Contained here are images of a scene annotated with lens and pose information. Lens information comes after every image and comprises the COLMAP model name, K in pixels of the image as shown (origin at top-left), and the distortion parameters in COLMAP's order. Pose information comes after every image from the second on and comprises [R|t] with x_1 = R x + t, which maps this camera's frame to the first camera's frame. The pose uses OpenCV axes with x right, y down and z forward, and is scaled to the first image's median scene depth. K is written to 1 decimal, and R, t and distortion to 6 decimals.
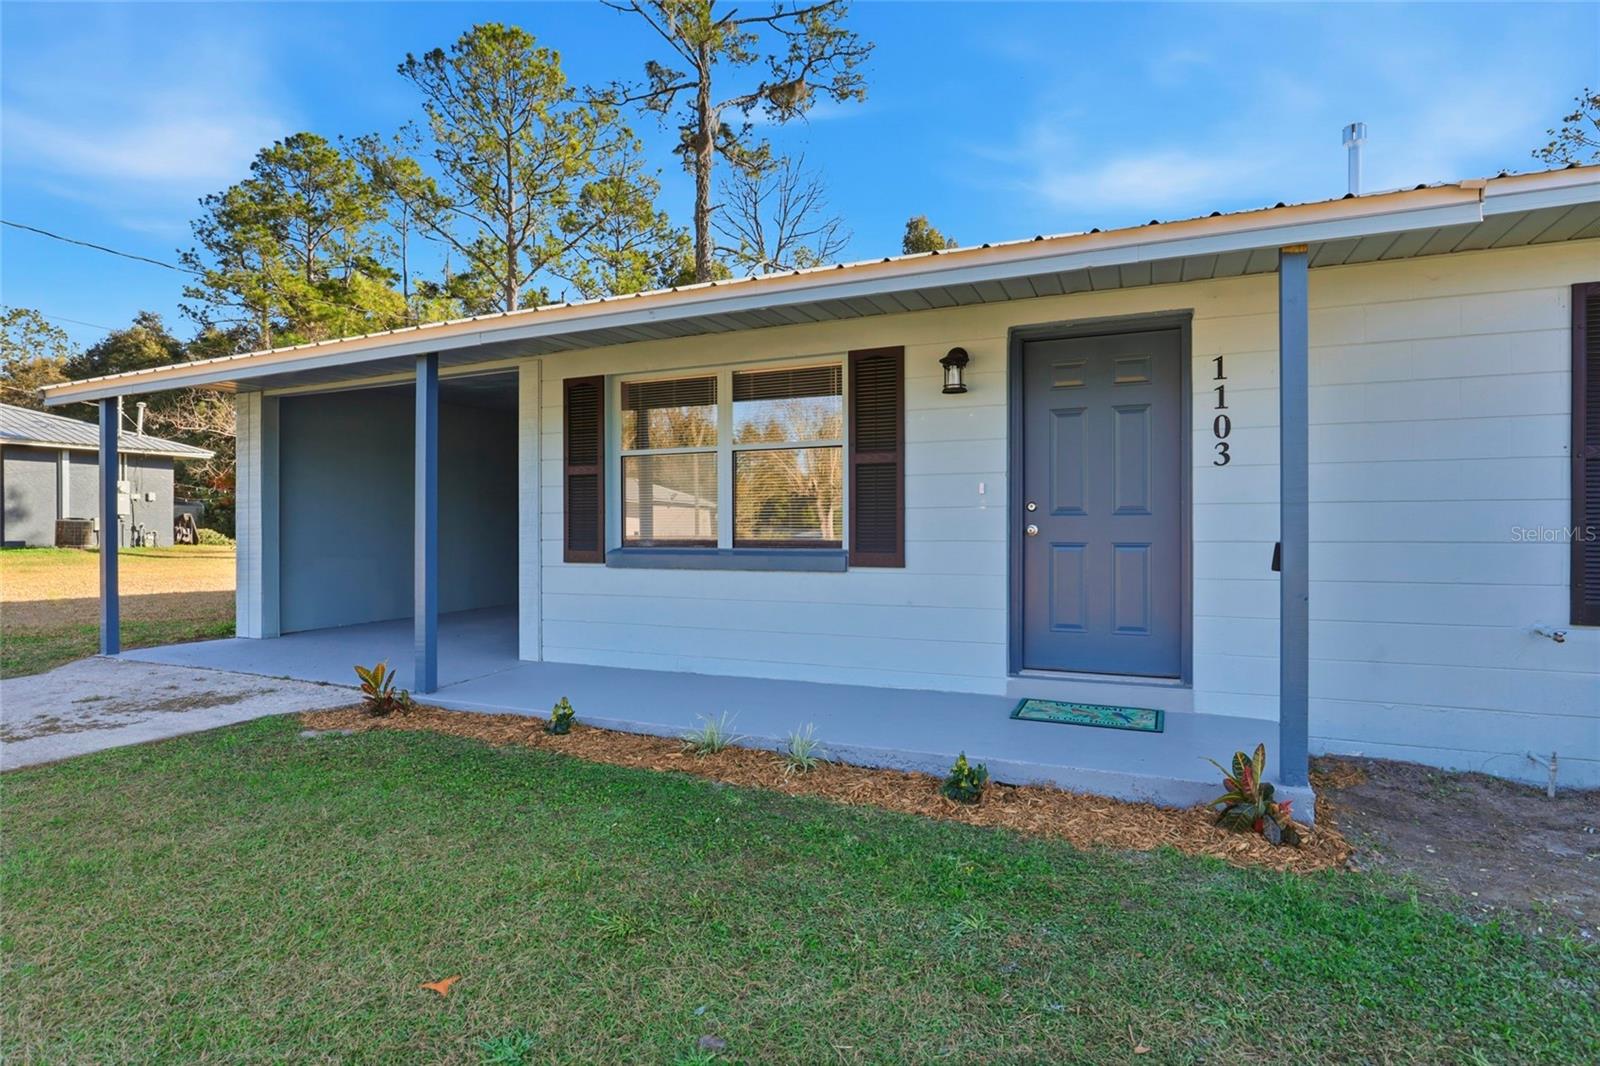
lens RADIAL K [[829.2, 0, 800.9], [0, 829.2, 524.3], [0, 0, 1]] dist [-0.019098, 0.000232]
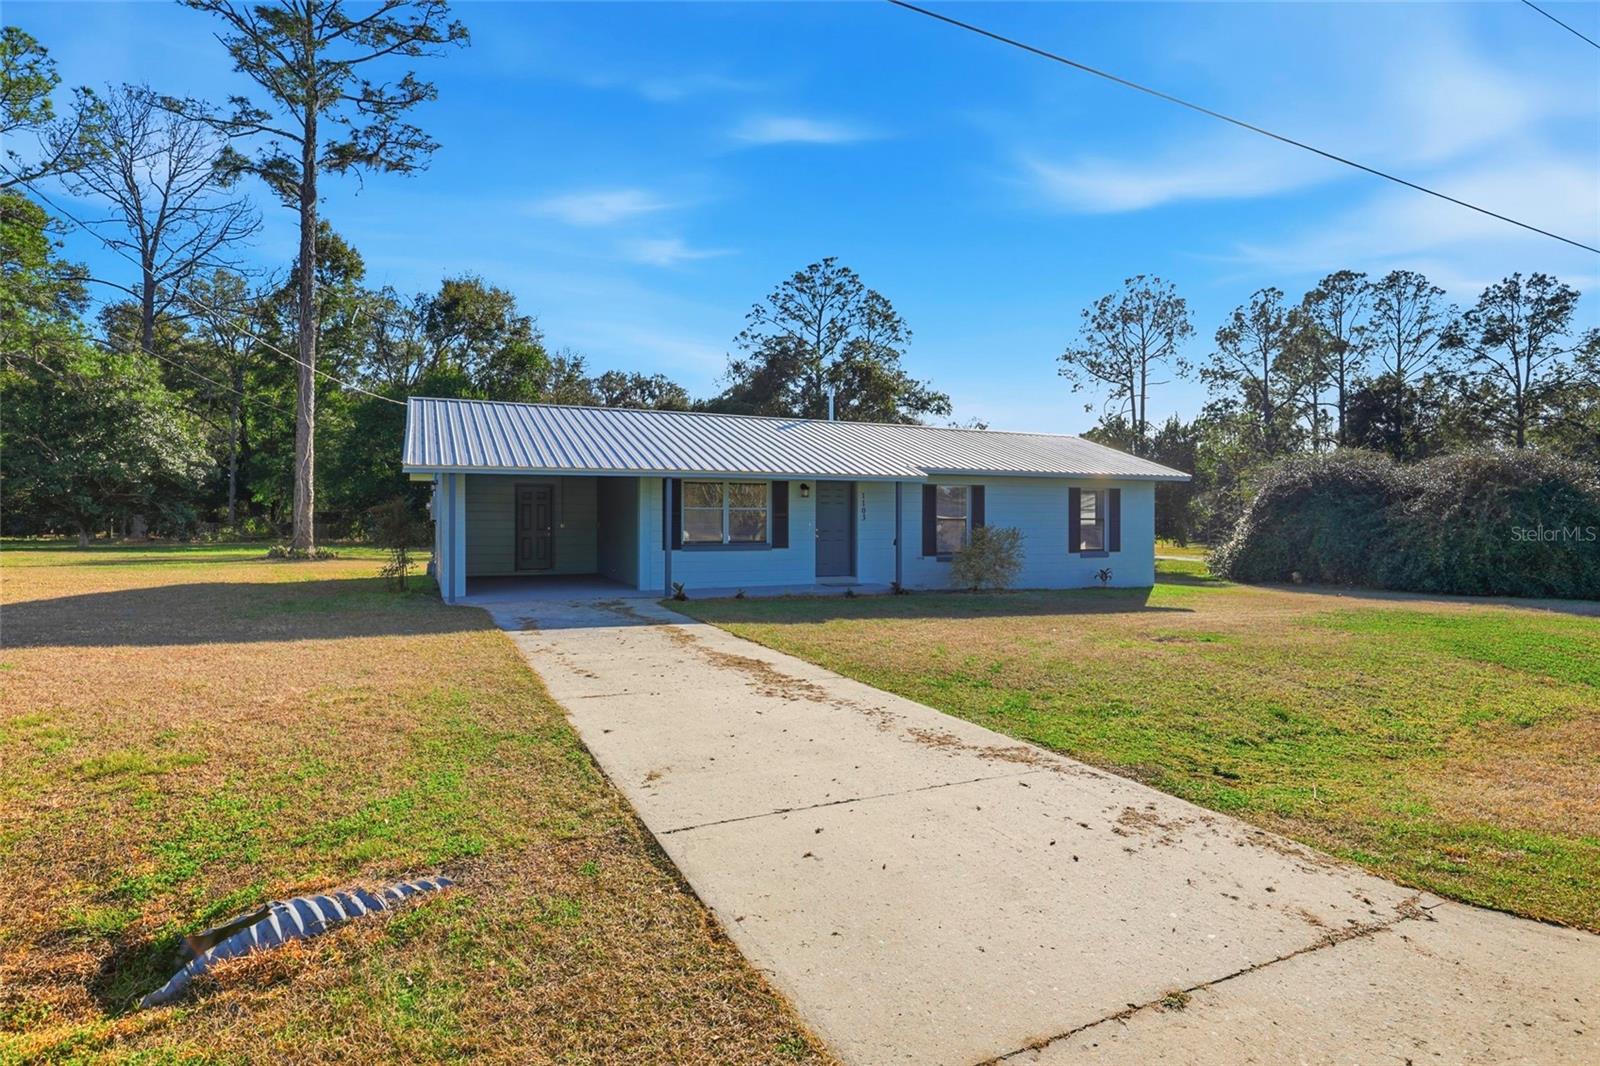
lens RADIAL K [[829.2, 0, 803.1], [0, 829.2, 529.8], [0, 0, 1]] dist [-0.019098, 0.000232]
pose [[0.667260, -0.004874, 0.744809, -1.524622], [-0.005646, 0.999917, 0.011602, -0.039850], [-0.744803, -0.011946, 0.667177, -0.831663]]
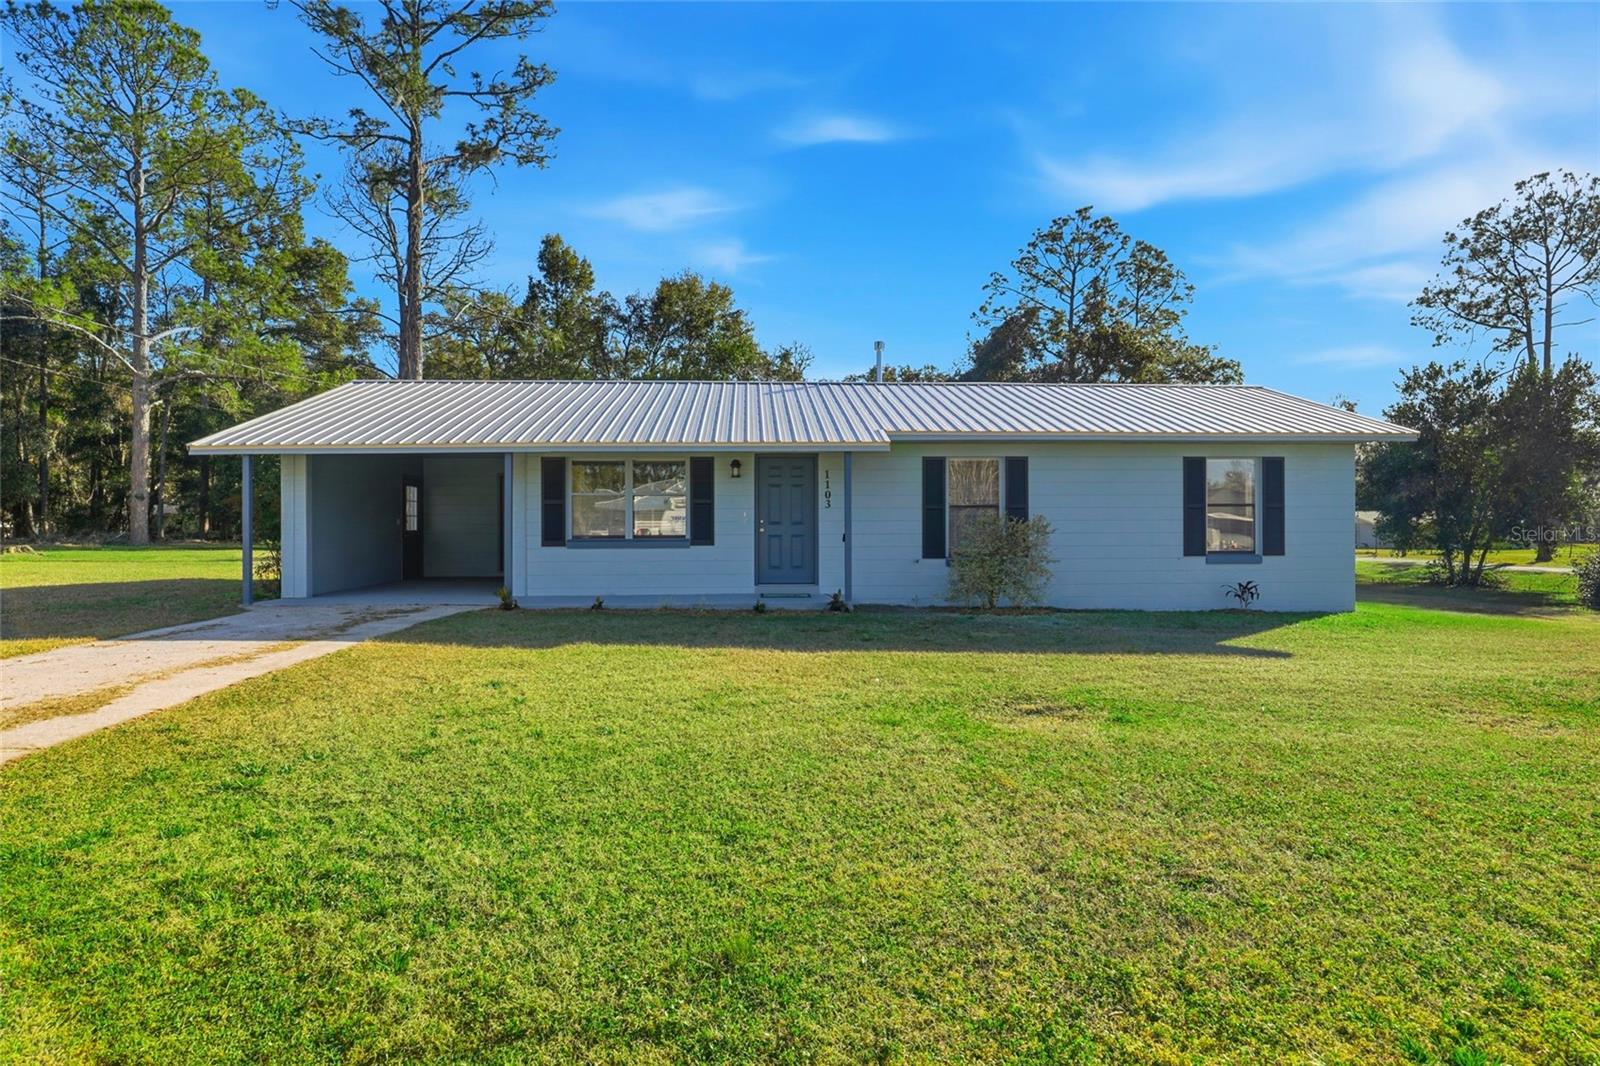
lens RADIAL K [[877.3, 0, 797.8], [0, 877.3, 533.4], [0, 0, 1]] dist [-0.019276, 0.004076]
pose [[0.894991, -0.003817, 0.446067, -0.547145], [-0.000072, 0.999962, 0.008702, -0.004880], [-0.446084, -0.007820, 0.894957, -0.975953]]
